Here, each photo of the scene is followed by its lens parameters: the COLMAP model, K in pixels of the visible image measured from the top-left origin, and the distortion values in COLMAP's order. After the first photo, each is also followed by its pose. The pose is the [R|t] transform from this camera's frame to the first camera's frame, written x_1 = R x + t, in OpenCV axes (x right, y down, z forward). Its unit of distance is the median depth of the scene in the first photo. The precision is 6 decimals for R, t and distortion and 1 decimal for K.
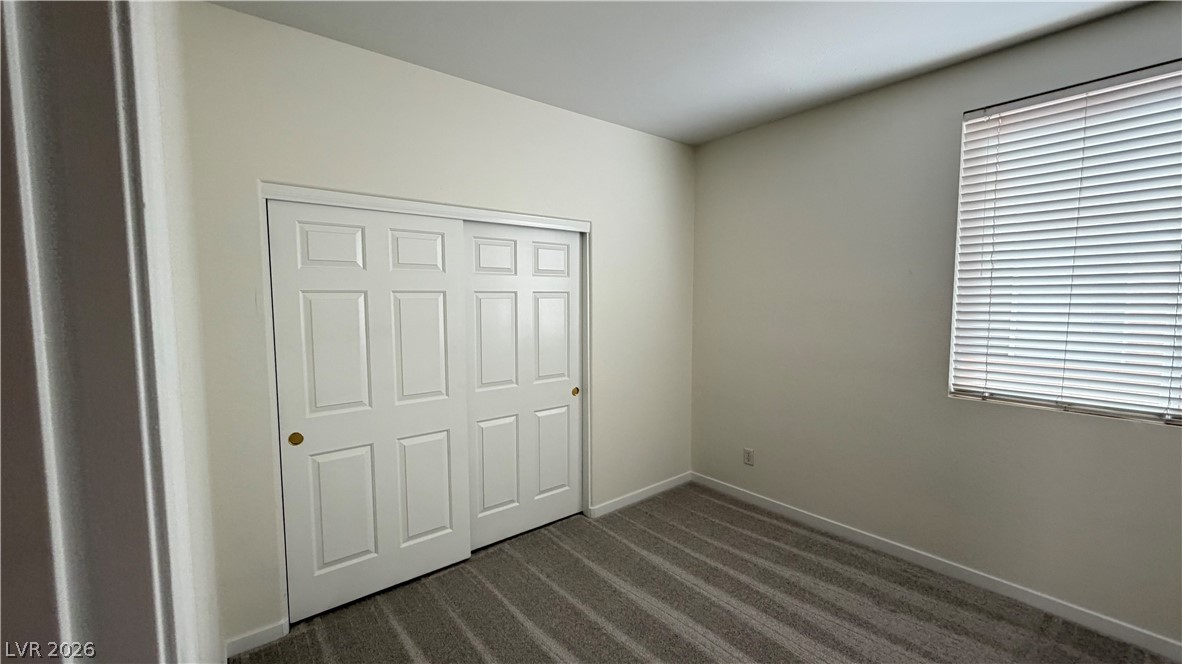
lens RADIAL K [[471.6, 0, 587.8], [0, 471.6, 333.2], [0, 0, 1]] dist [0.000495, -0.000184]
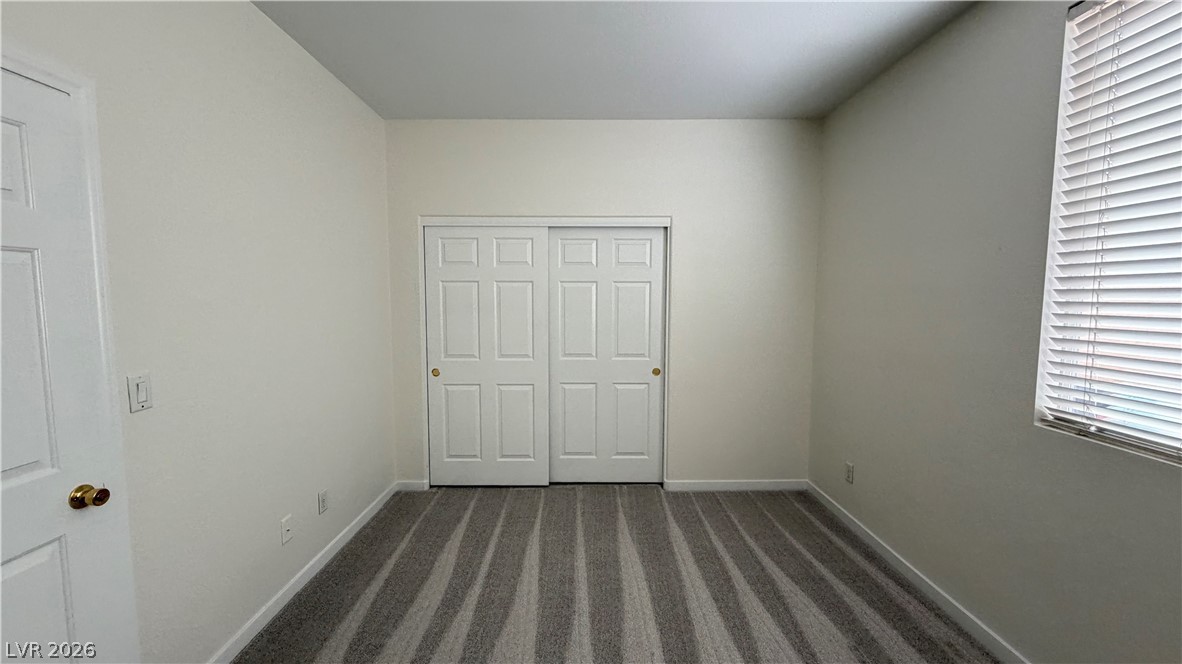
lens RADIAL K [[471.6, 0, 587.8], [0, 471.6, 333.2], [0, 0, 1]] dist [0.000495, -0.000184]
pose [[0.782819, 0.057664, -0.619572, 0.620926], [-0.052254, 0.998272, 0.026888, 0.014351], [0.620052, 0.011326, 0.784479, 0.039863]]
